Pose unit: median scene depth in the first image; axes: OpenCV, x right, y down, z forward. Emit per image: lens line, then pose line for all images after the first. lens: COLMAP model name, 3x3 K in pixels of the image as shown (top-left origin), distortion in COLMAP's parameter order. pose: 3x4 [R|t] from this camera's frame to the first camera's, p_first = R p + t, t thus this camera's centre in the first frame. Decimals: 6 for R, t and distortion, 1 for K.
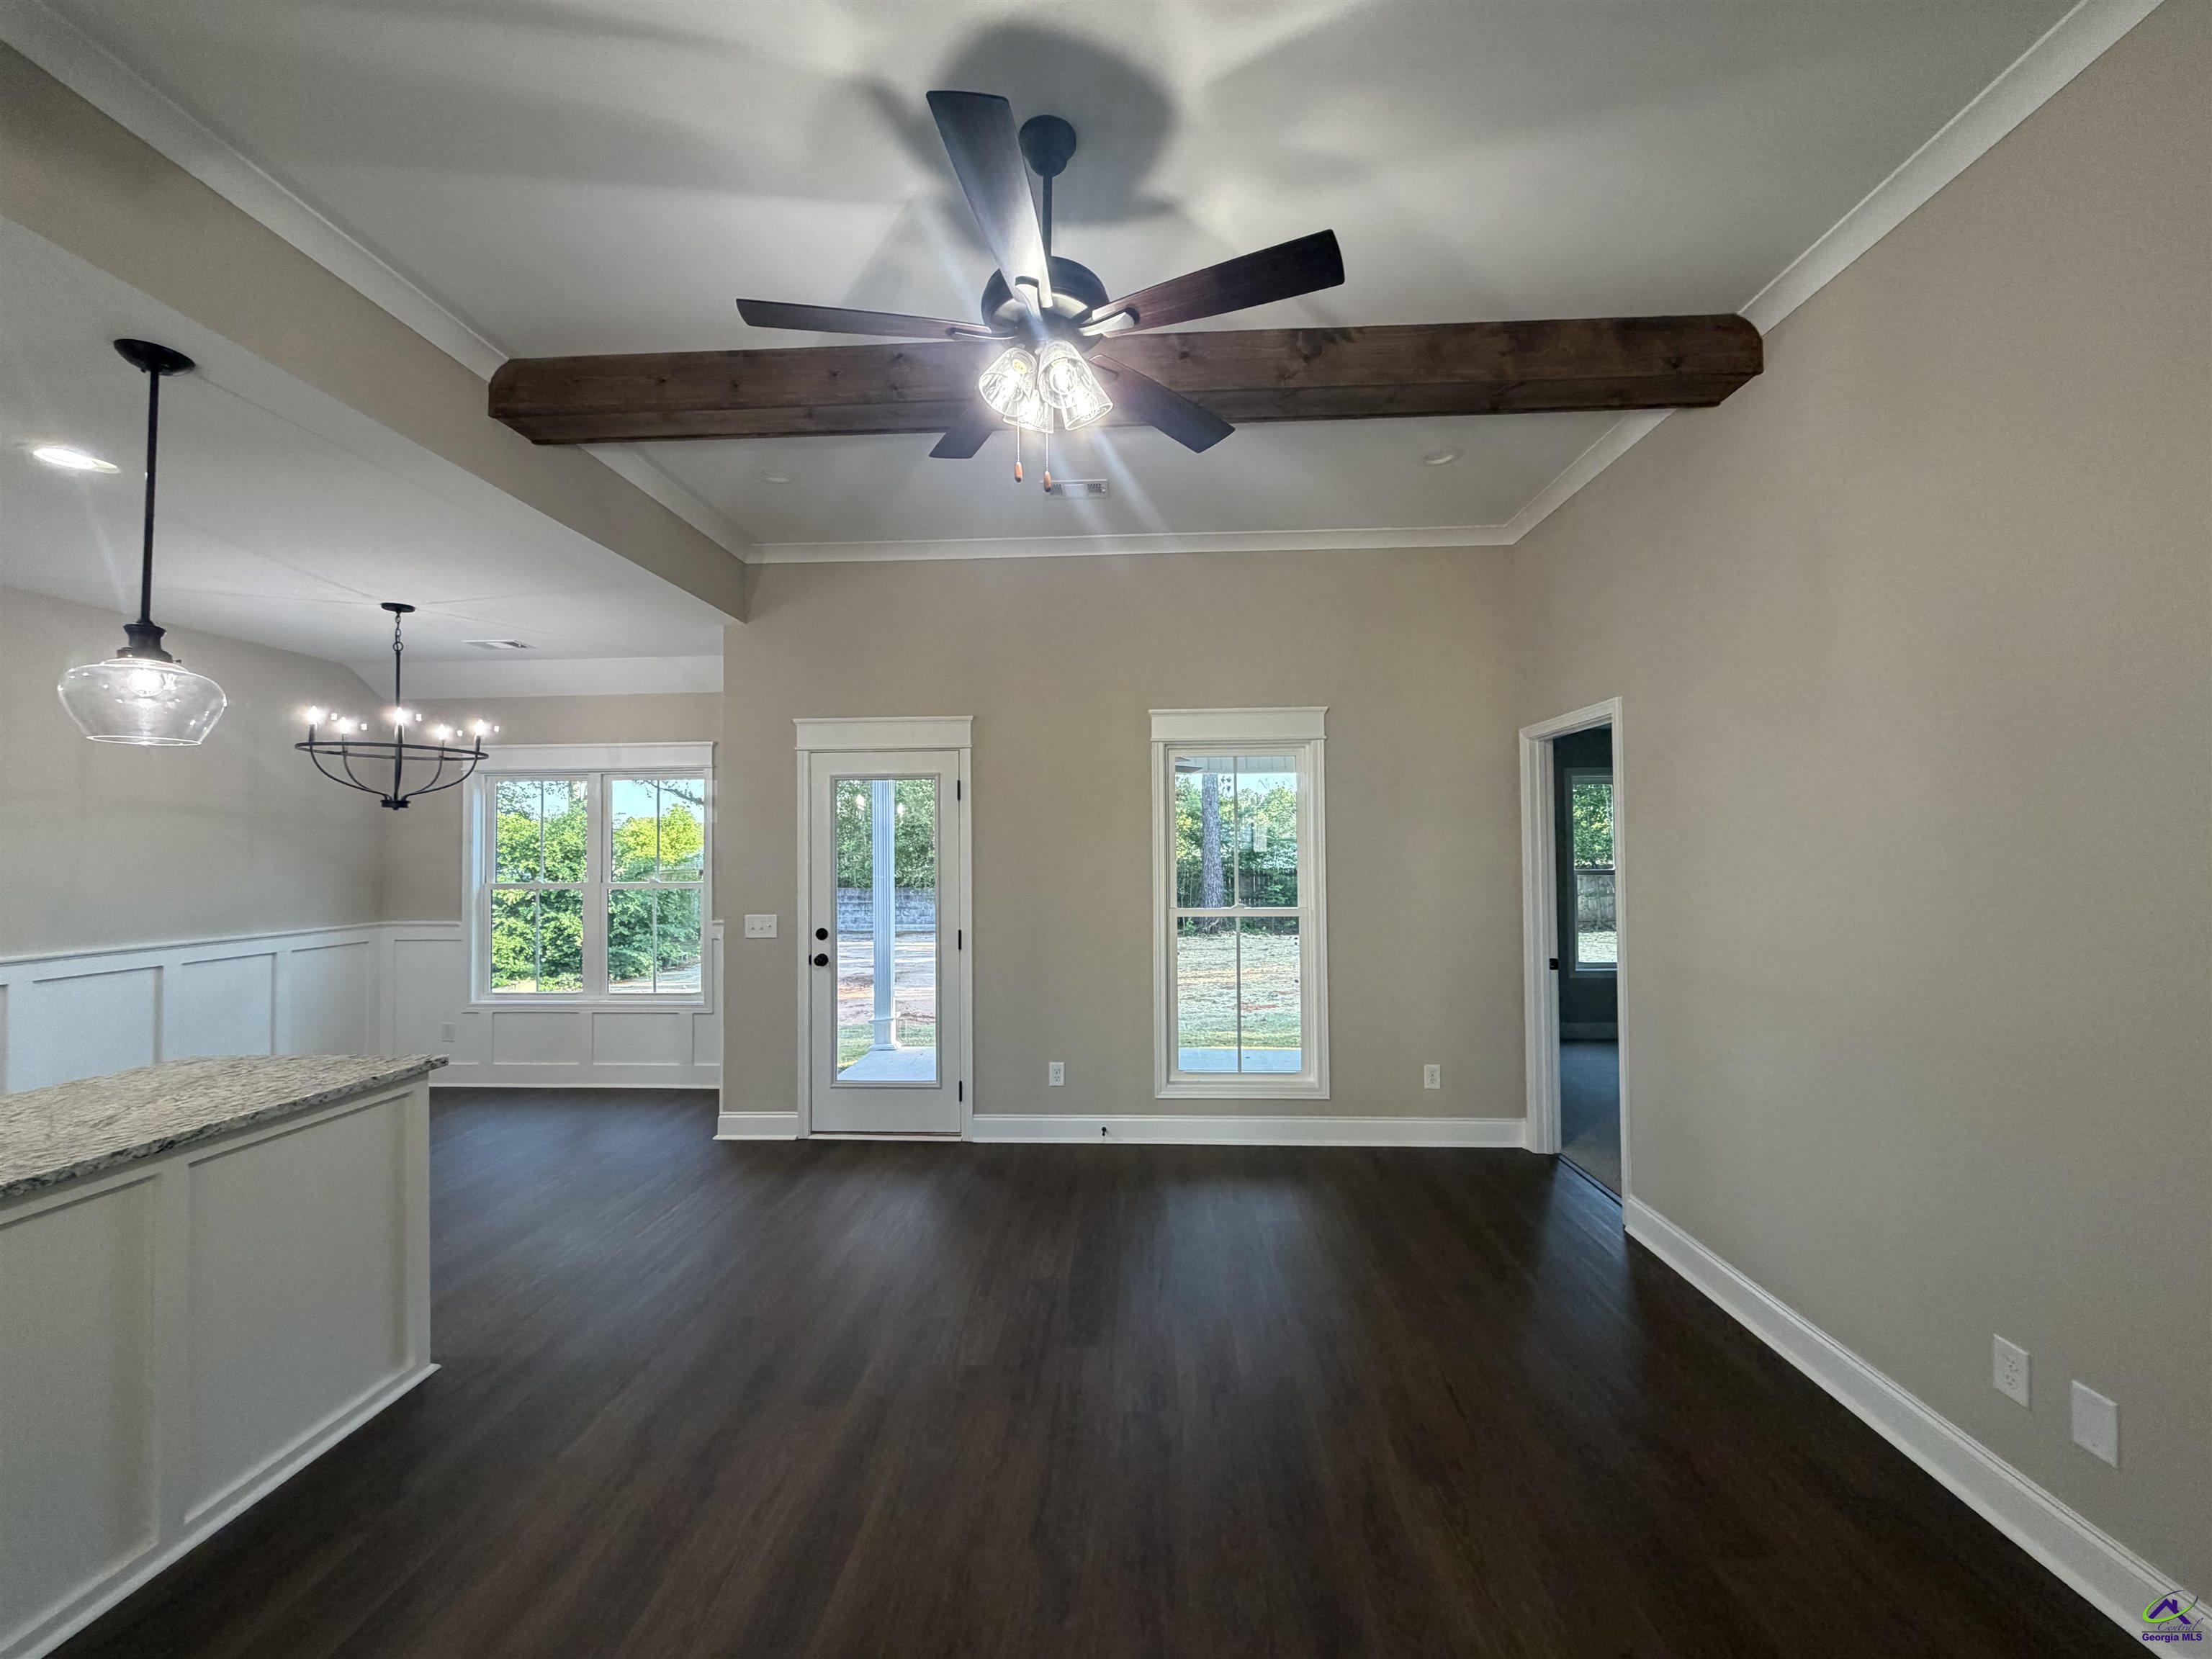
lens RADIAL K [[881.1, 0, 1103.6], [0, 881.1, 832.2], [0, 0, 1]] dist [-0.001013, -0.000082]
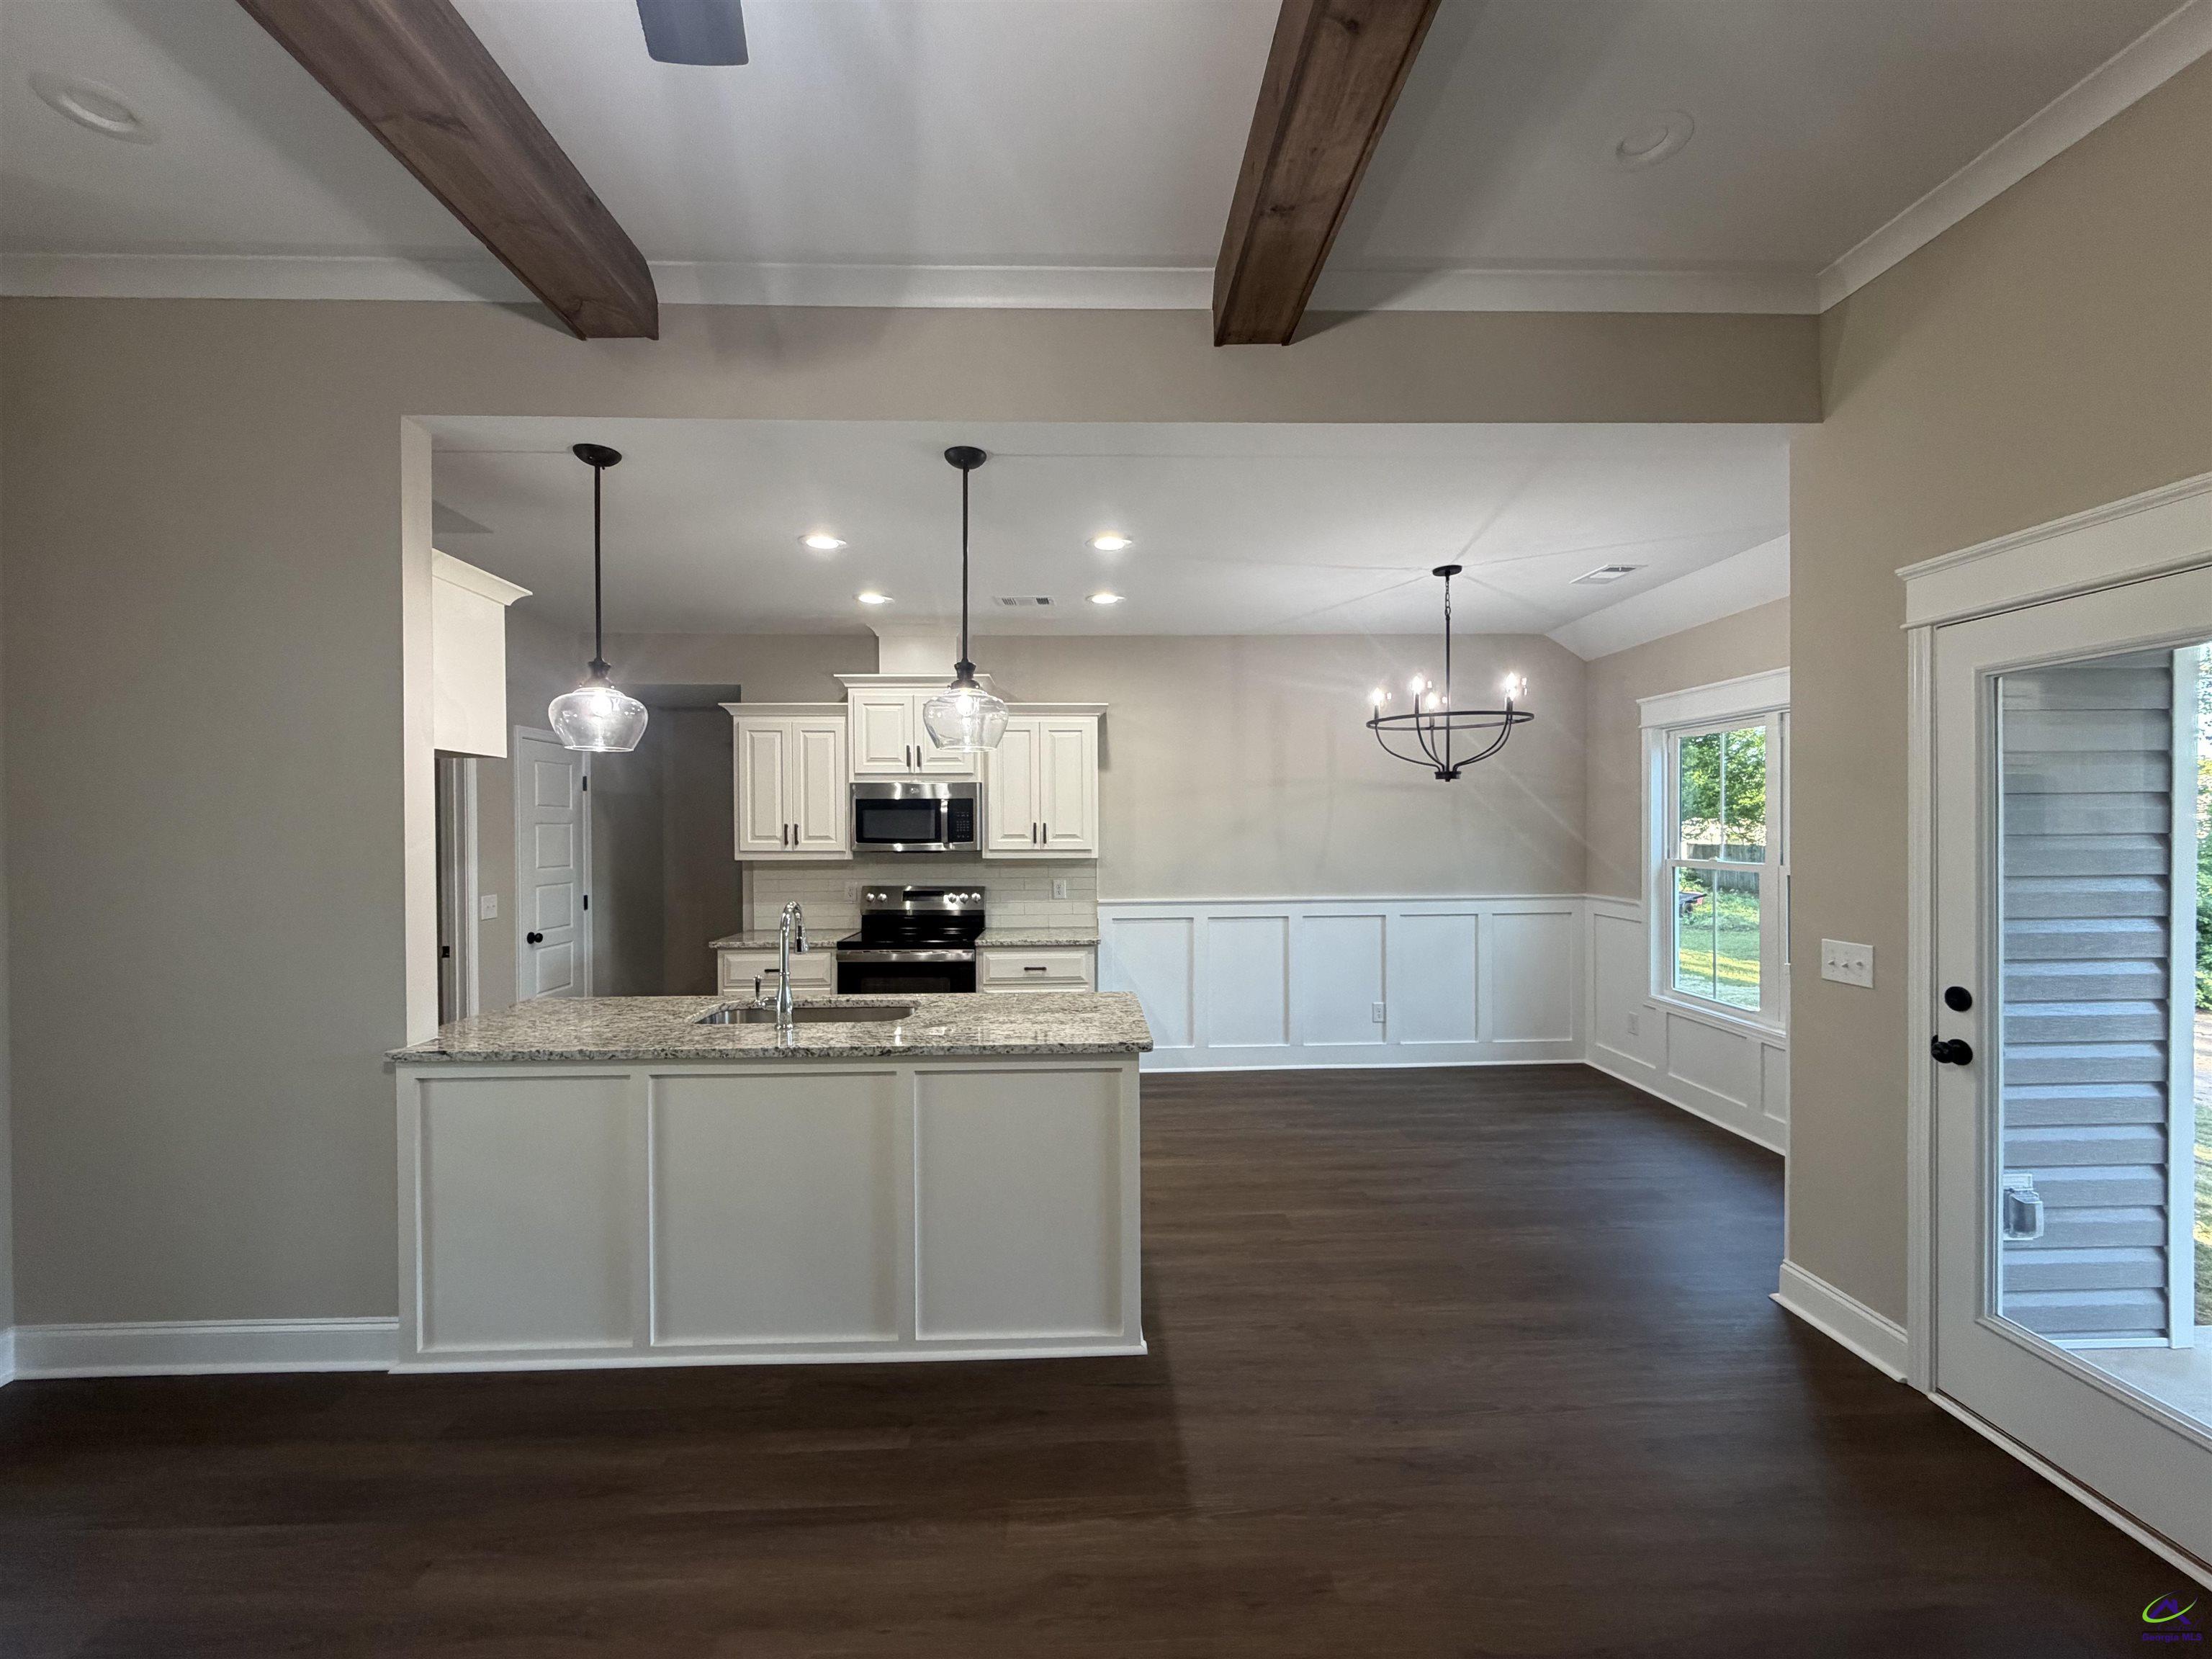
lens RADIAL K [[886.0, 0, 1103.8], [0, 886.0, 832.7], [0, 0, 1]] dist [-0.001581, 0.000052]
pose [[0.085528, 0.017235, -0.996187, 0.125514], [0.028573, 0.999397, 0.019744, 0.000823], [0.995926, -0.030153, 0.084984, 0.496944]]
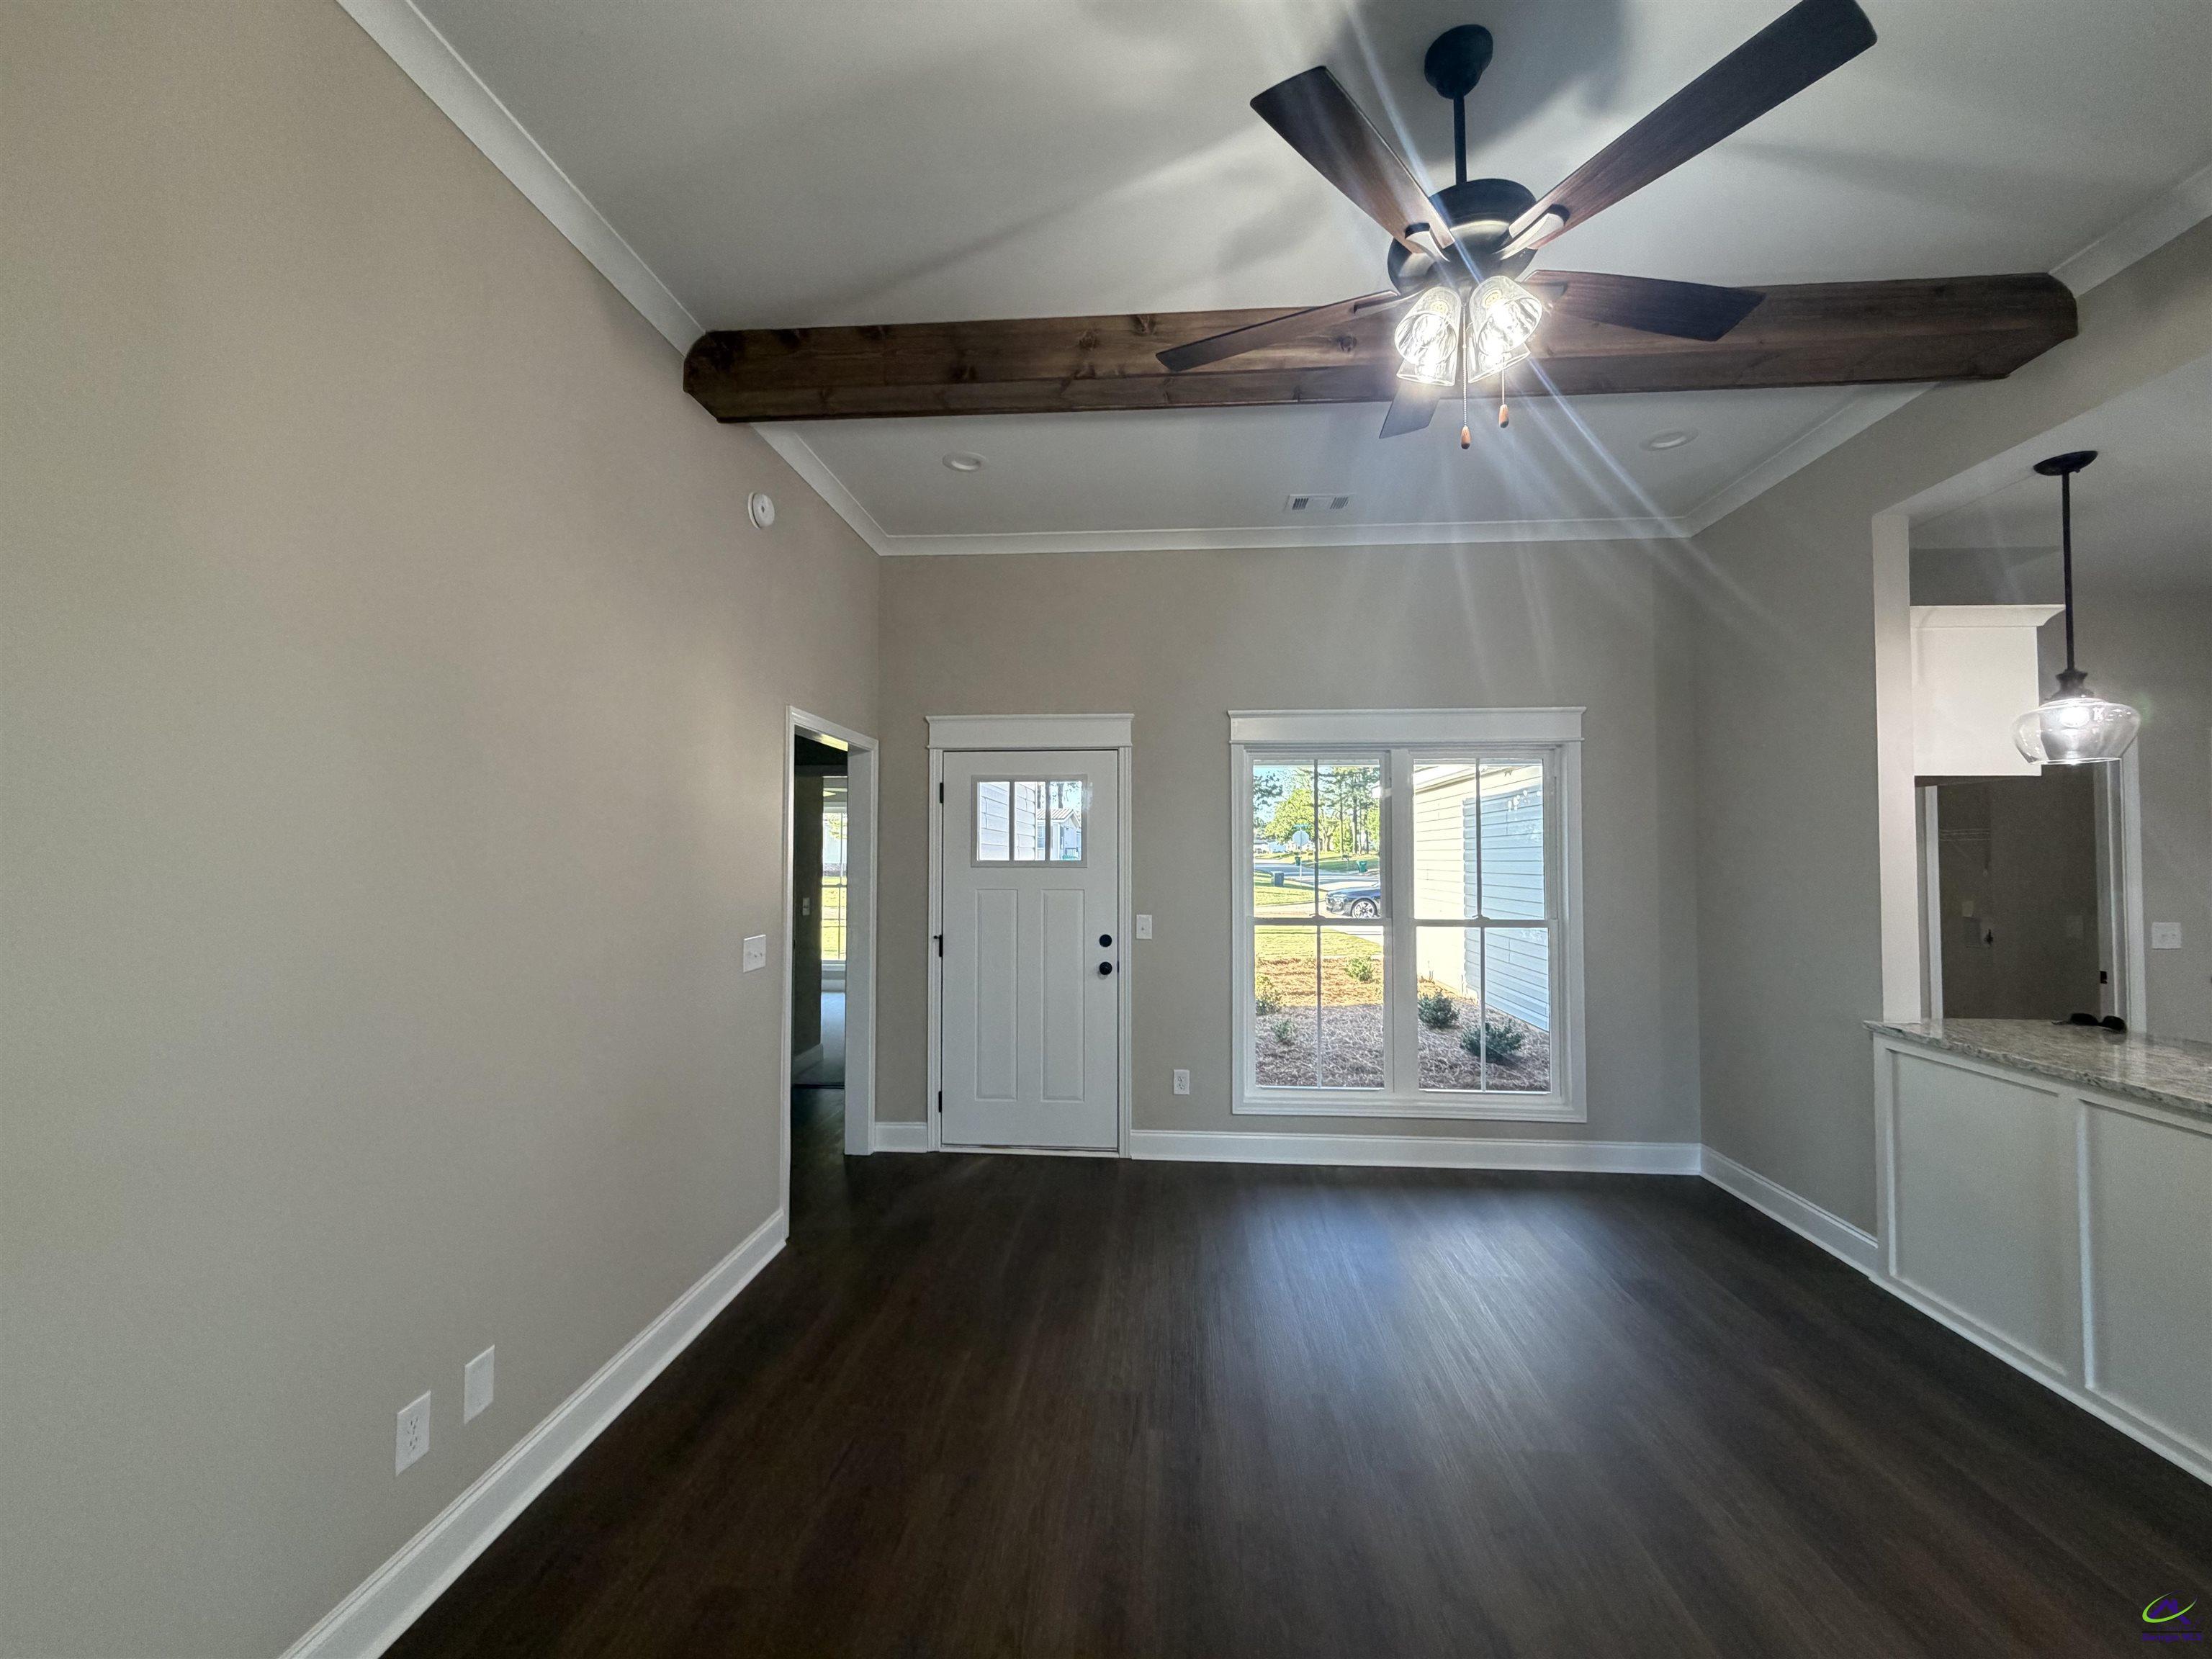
lens RADIAL K [[883.4, 0, 1106.0], [0, 883.4, 829.5], [0, 0, 1]] dist [0.001017, 0.000046]
pose [[-0.999738, 0.009751, 0.020726, 0.122514], [0.008556, 0.998340, -0.056959, 0.018822], [-0.021247, -0.056767, -0.998161, 0.806619]]
